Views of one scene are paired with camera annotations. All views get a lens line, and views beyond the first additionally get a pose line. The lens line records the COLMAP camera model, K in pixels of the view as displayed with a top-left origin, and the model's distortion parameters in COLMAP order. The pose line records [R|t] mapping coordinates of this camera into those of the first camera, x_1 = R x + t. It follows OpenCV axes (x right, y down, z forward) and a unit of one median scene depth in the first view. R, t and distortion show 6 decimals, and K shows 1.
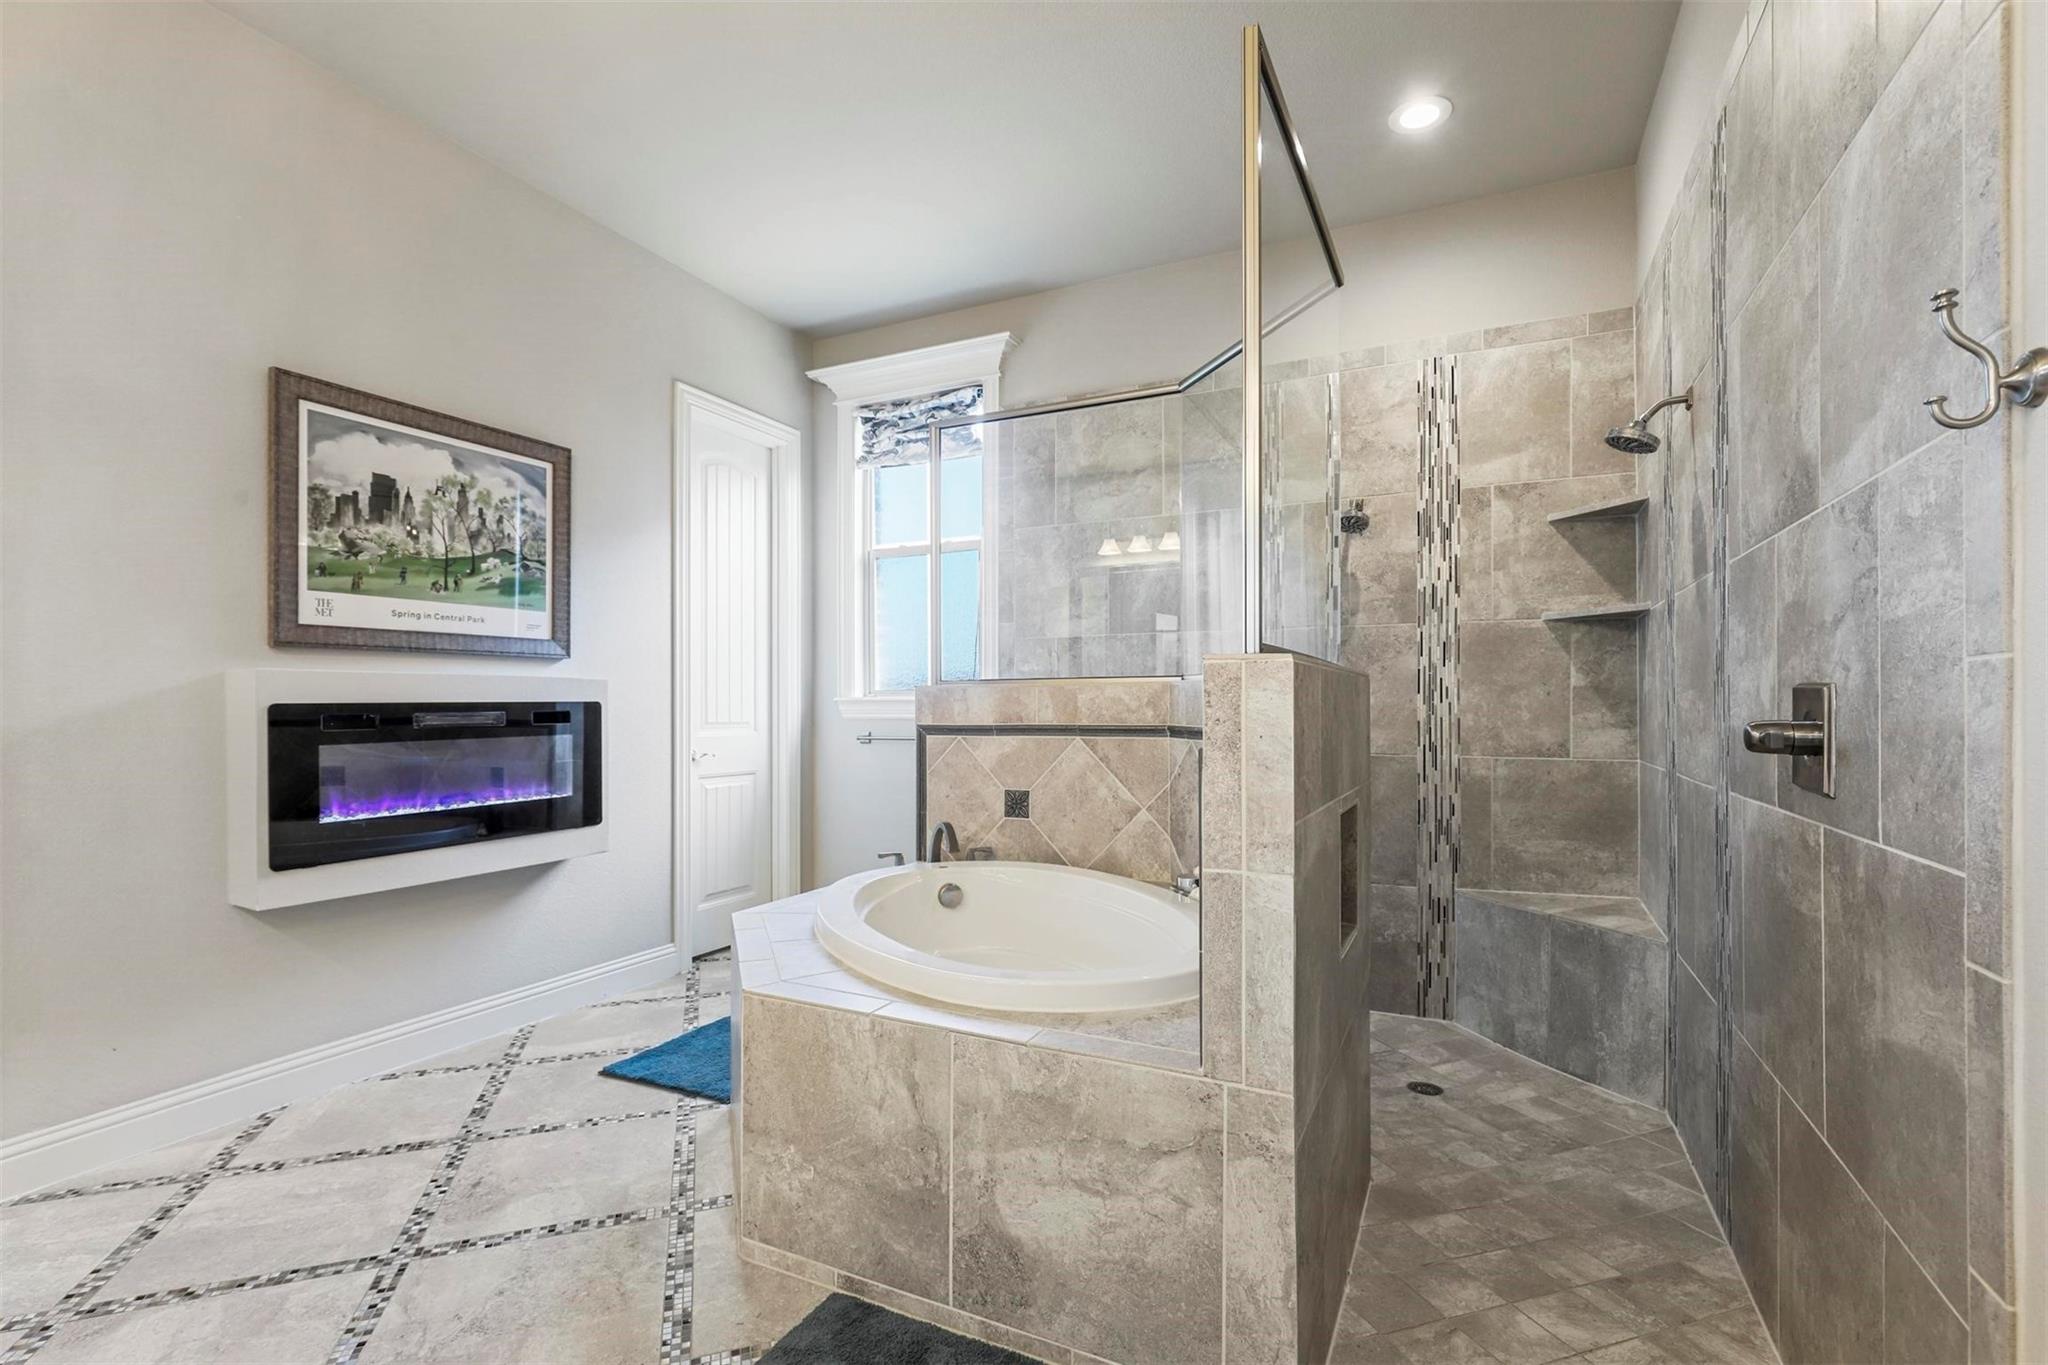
lens RADIAL K [[935.6, 0, 1026.5], [0, 935.6, 706.4], [0, 0, 1]] dist [-0.002733, 0.002509]
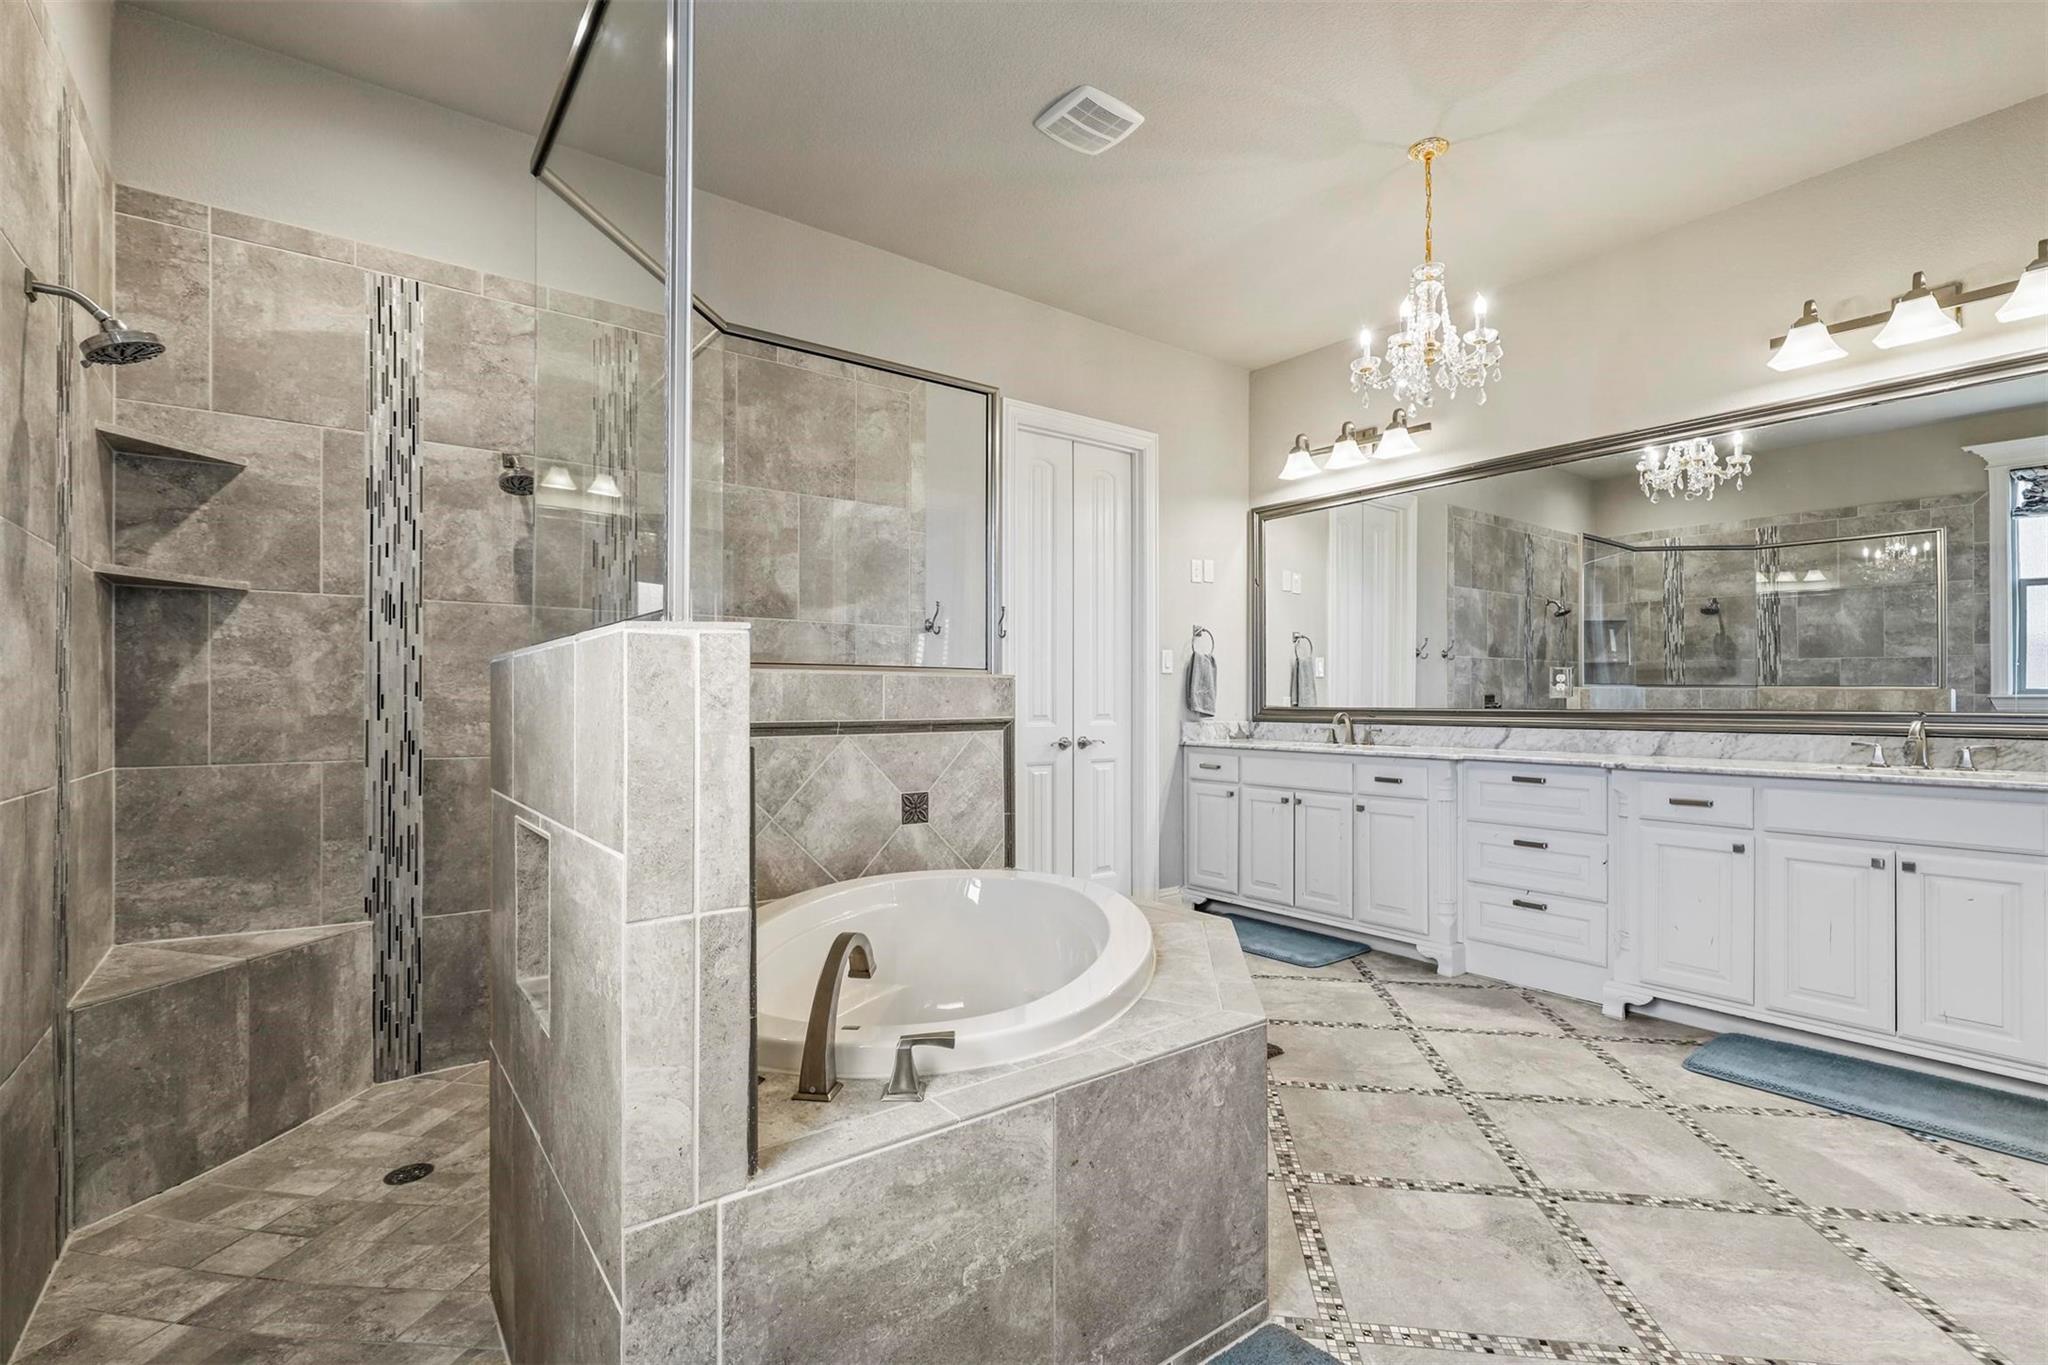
lens RADIAL K [[935.6, 0, 1025.2], [0, 935.6, 704.4], [0, 0, 1]] dist [-0.002733, 0.002509]
pose [[-0.891750, 0.002054, 0.452525, -0.363146], [0.002345, 0.999997, 0.000081, 0.005632], [-0.452523, 0.001133, -0.891752, 1.303914]]
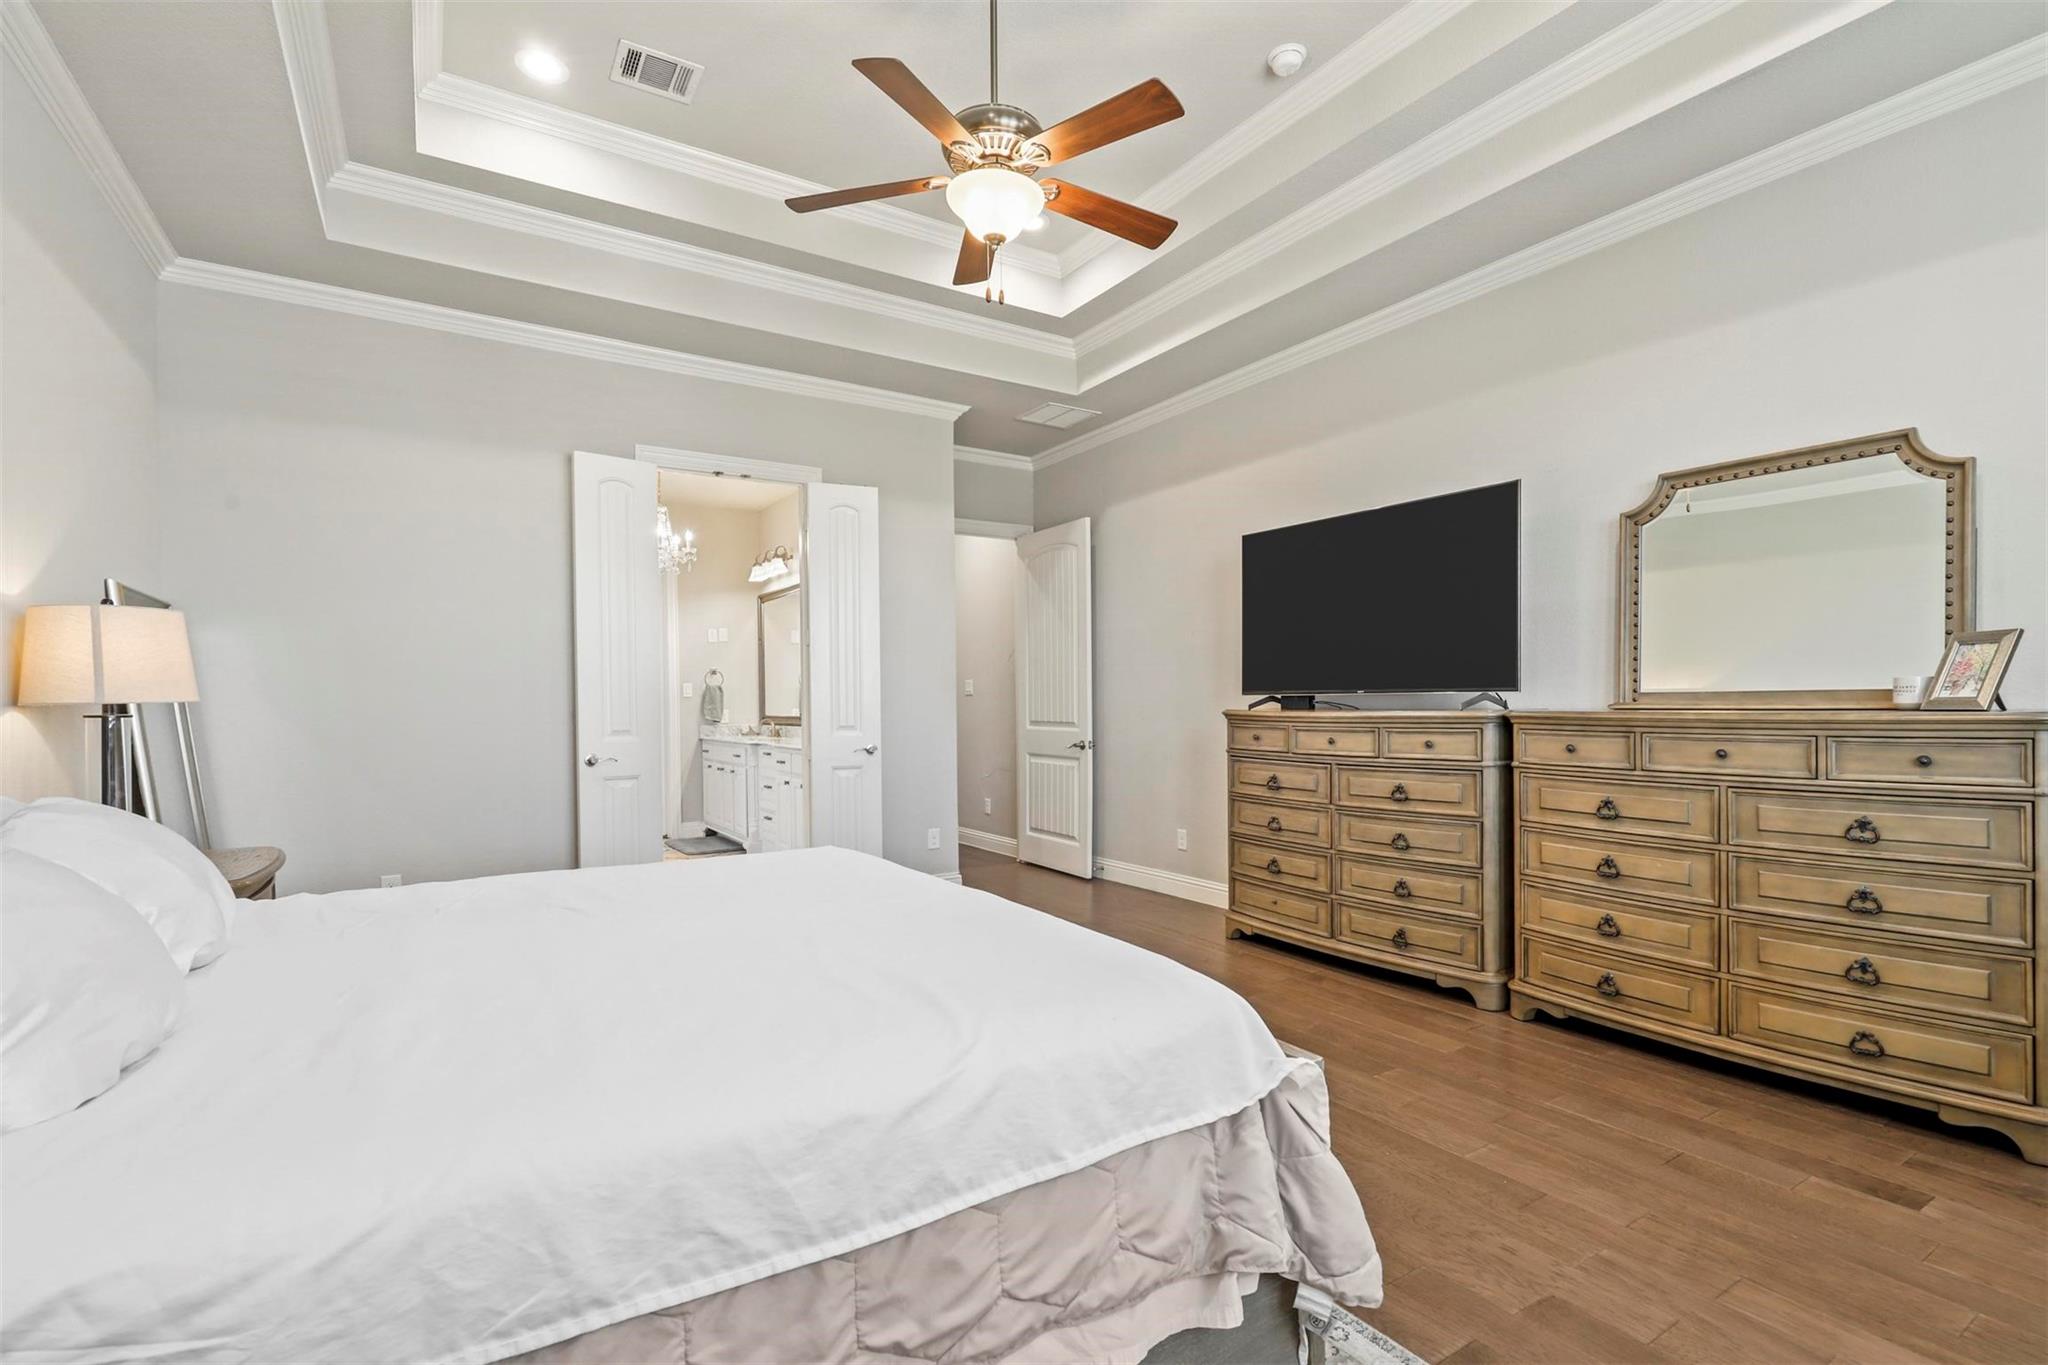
lens RADIAL K [[935.6, 0, 1020.9], [0, 935.6, 715.7], [0, 0, 1]] dist [-0.002733, 0.002509]
pose [[-0.848495, 0.002397, 0.529197, -2.001205], [0.008124, 0.999931, 0.008498, -0.006300], [-0.529140, 0.011510, -0.848456, 1.559889]]
